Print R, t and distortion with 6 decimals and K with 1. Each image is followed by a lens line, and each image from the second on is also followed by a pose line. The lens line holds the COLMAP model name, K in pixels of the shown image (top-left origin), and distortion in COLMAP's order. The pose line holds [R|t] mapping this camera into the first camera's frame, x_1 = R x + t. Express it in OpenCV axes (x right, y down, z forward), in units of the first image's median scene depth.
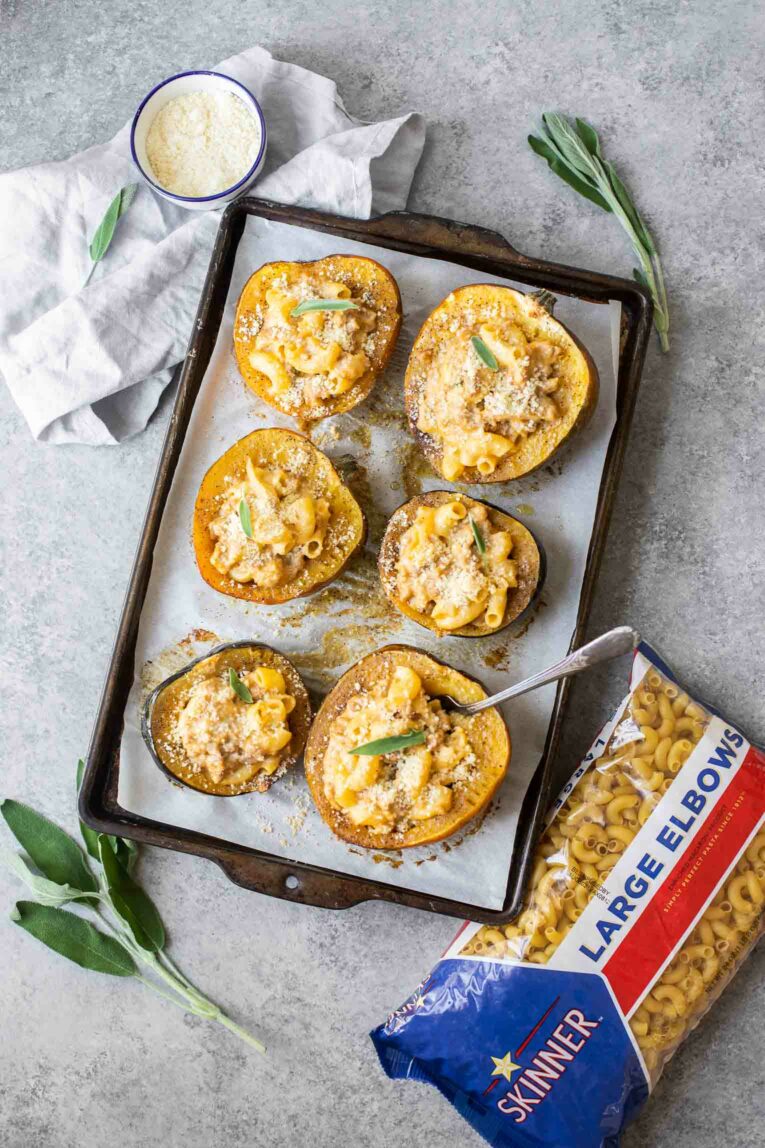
lens RADIAL K [[1770.9, 0, 386.1], [0, 1770.9, 571.6], [0, 0, 1]] dist [-0.171490, 0.000000]
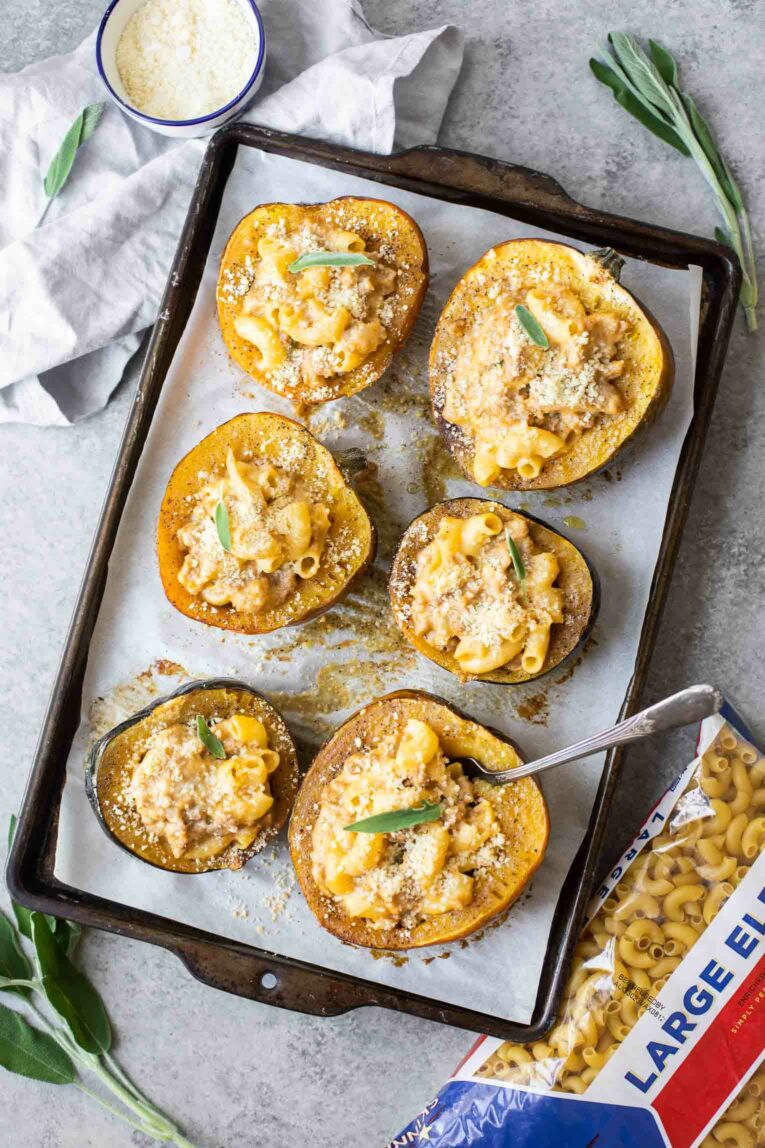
lens RADIAL K [[1770.9, 0, 388.5], [0, 1770.9, 574.9], [0, 0, 1]] dist [-0.171490, 0.000000]
pose [[0.999526, 0.030721, -0.001870, -0.003327], [-0.030676, 0.999316, 0.020659, -0.026265], [0.002504, -0.020592, 0.999785, 0.203787]]
